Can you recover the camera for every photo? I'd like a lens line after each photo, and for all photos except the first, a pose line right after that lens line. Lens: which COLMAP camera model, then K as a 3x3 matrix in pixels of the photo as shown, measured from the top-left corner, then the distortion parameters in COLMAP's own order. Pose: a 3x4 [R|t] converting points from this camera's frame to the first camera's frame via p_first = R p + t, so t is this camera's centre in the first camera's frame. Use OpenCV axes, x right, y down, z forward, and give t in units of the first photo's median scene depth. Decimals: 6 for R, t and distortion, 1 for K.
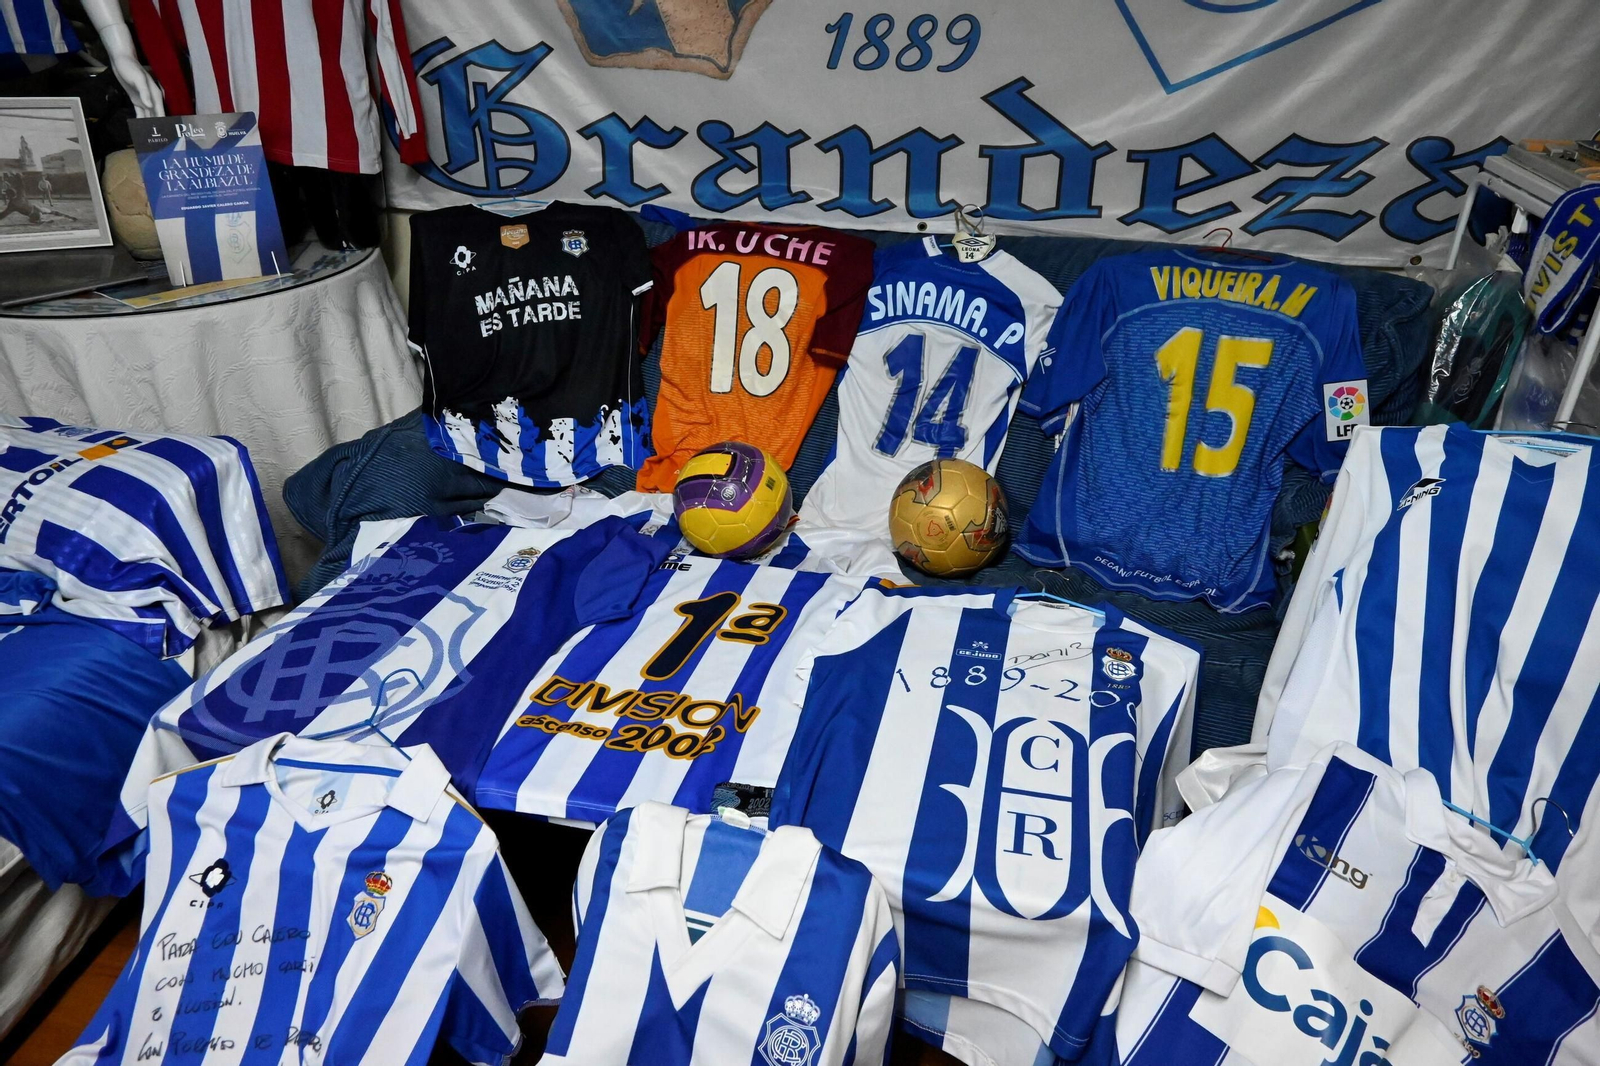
lens RADIAL K [[1091.0, 0, 801.5], [0, 1091.0, 531.7], [0, 0, 1]] dist [-0.001199, -0.000734]
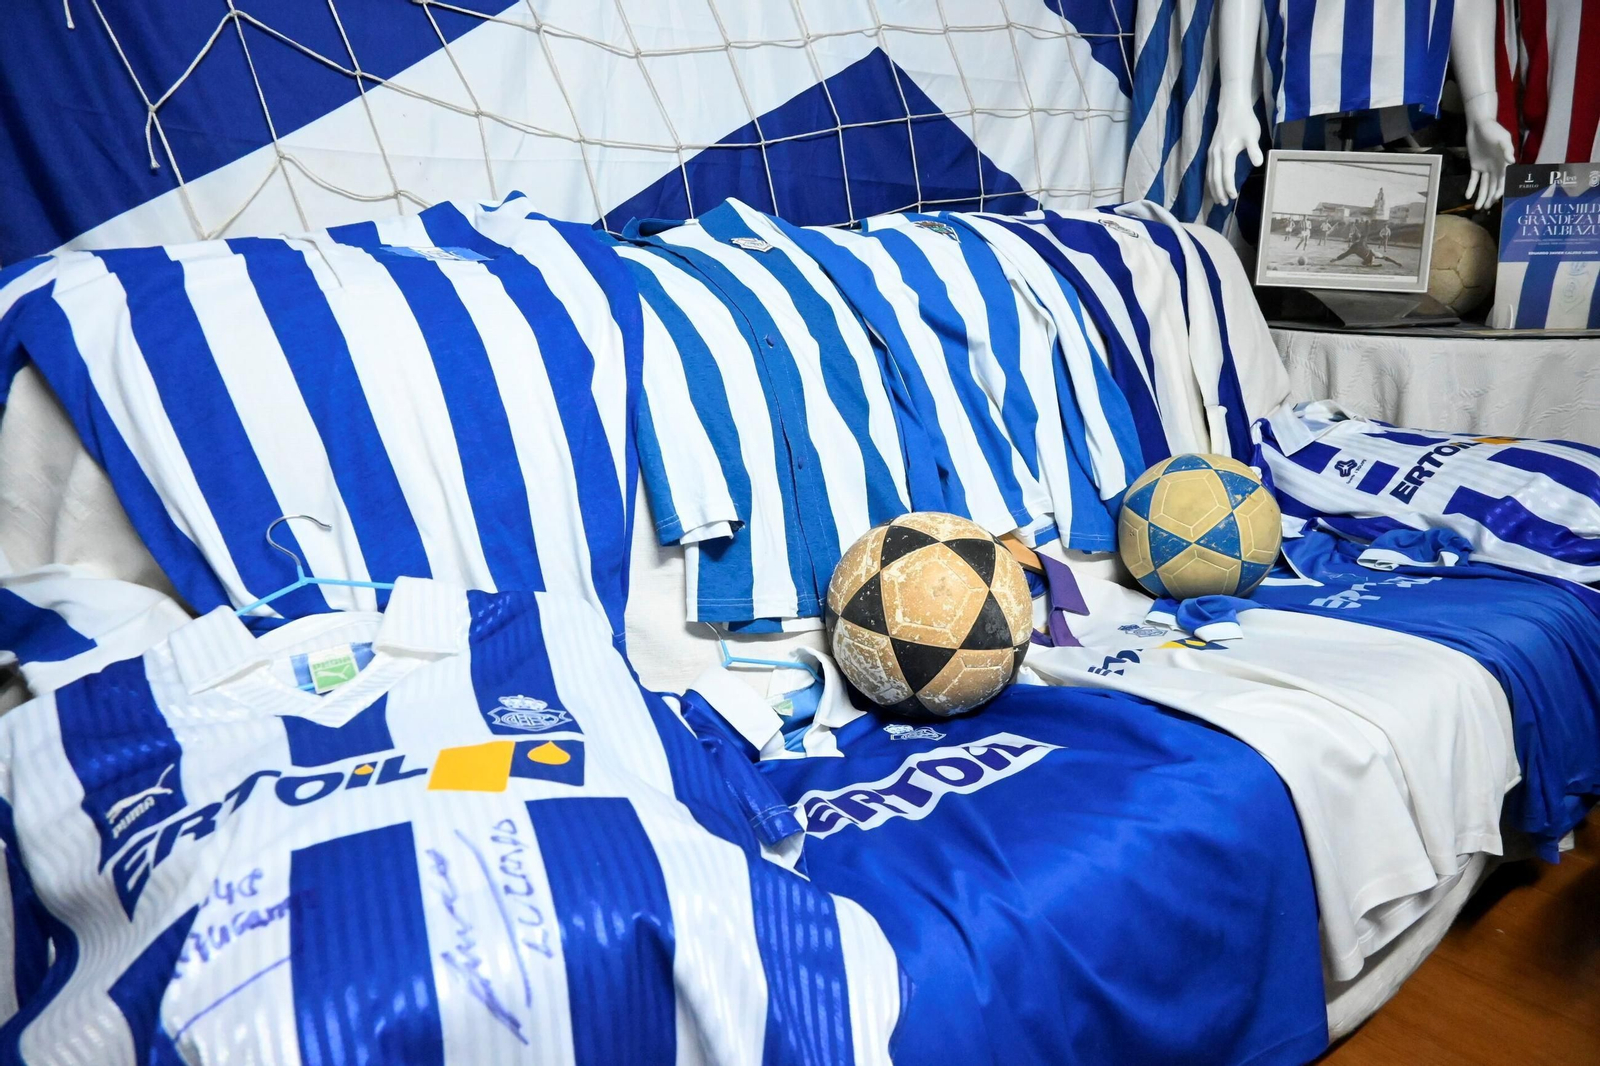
lens RADIAL K [[1086.7, 0, 801.4], [0, 1086.7, 531.1], [0, 0, 1]] dist [-0.001520, -0.003188]
pose [[0.770756, 0.152510, -0.618608, -0.428913], [-0.285894, 0.950479, -0.121882, 0.253686], [0.569385, 0.270798, 0.776189, -0.075726]]
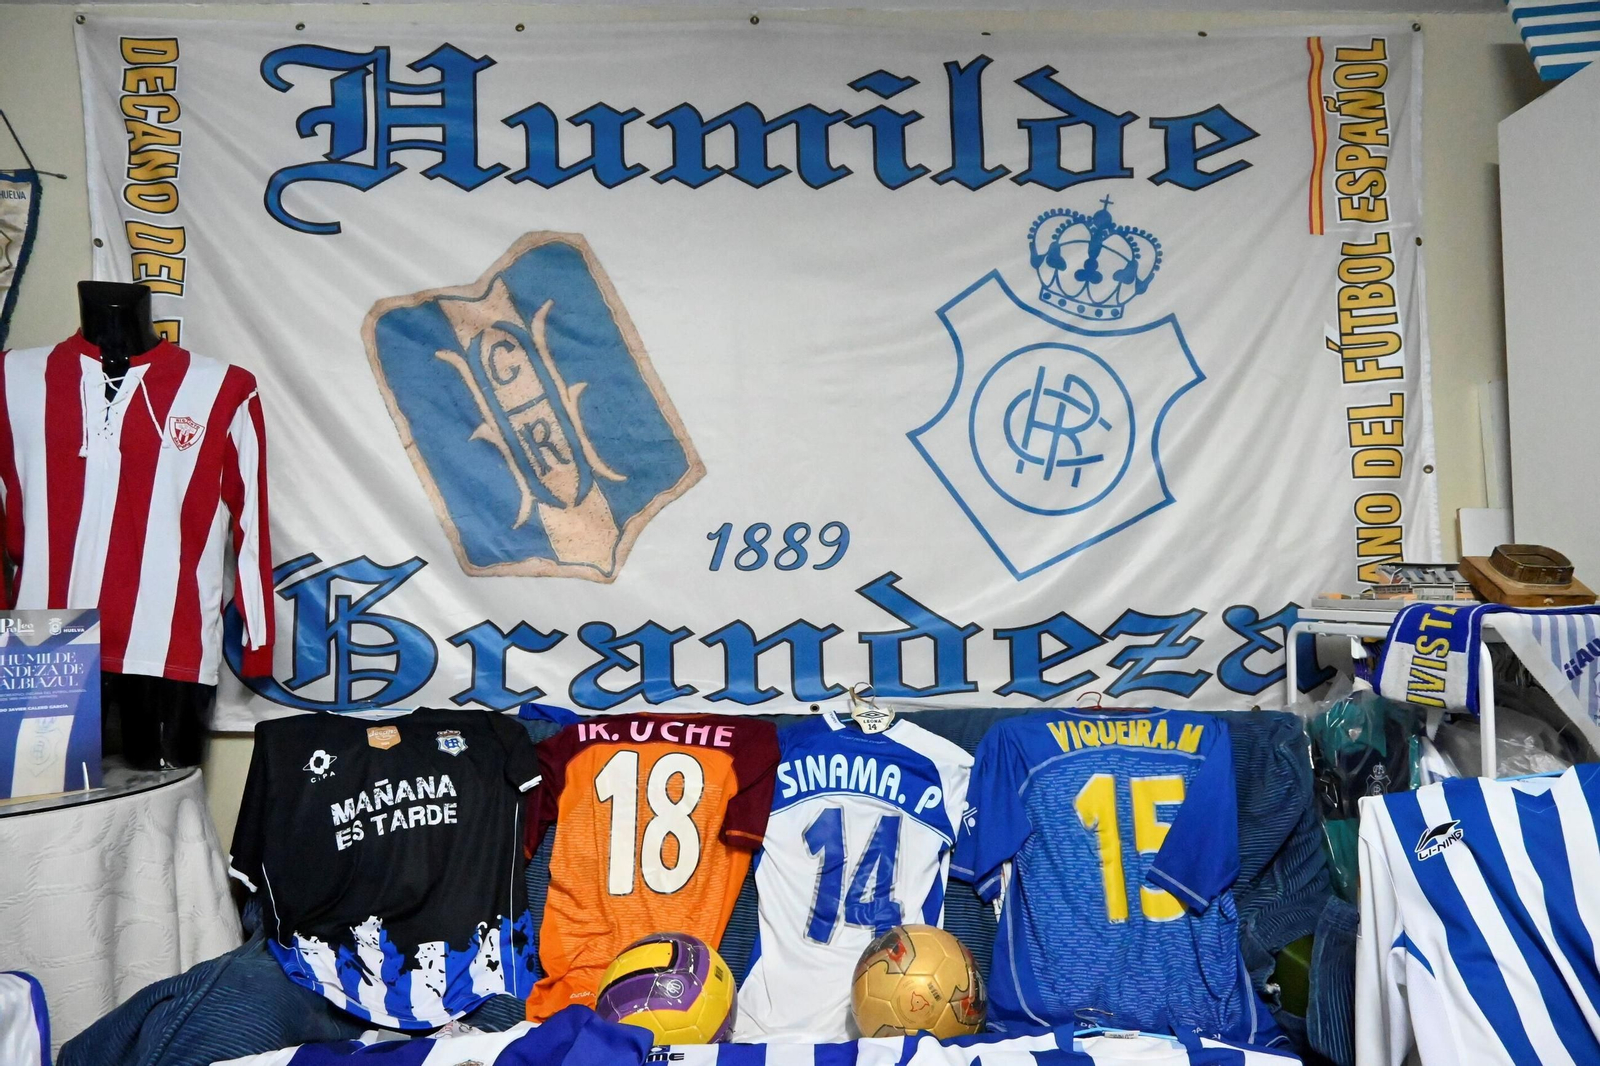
lens RADIAL K [[1088.0, 0, 801.1], [0, 1088.0, 531.4], [0, 0, 1]] dist [-0.001281, -0.002034]
pose [[0.964579, 0.001015, 0.263792, -0.180231], [0.136631, 0.853483, -0.502890, 0.091859], [-0.225653, 0.521120, 0.823113, 0.096133]]
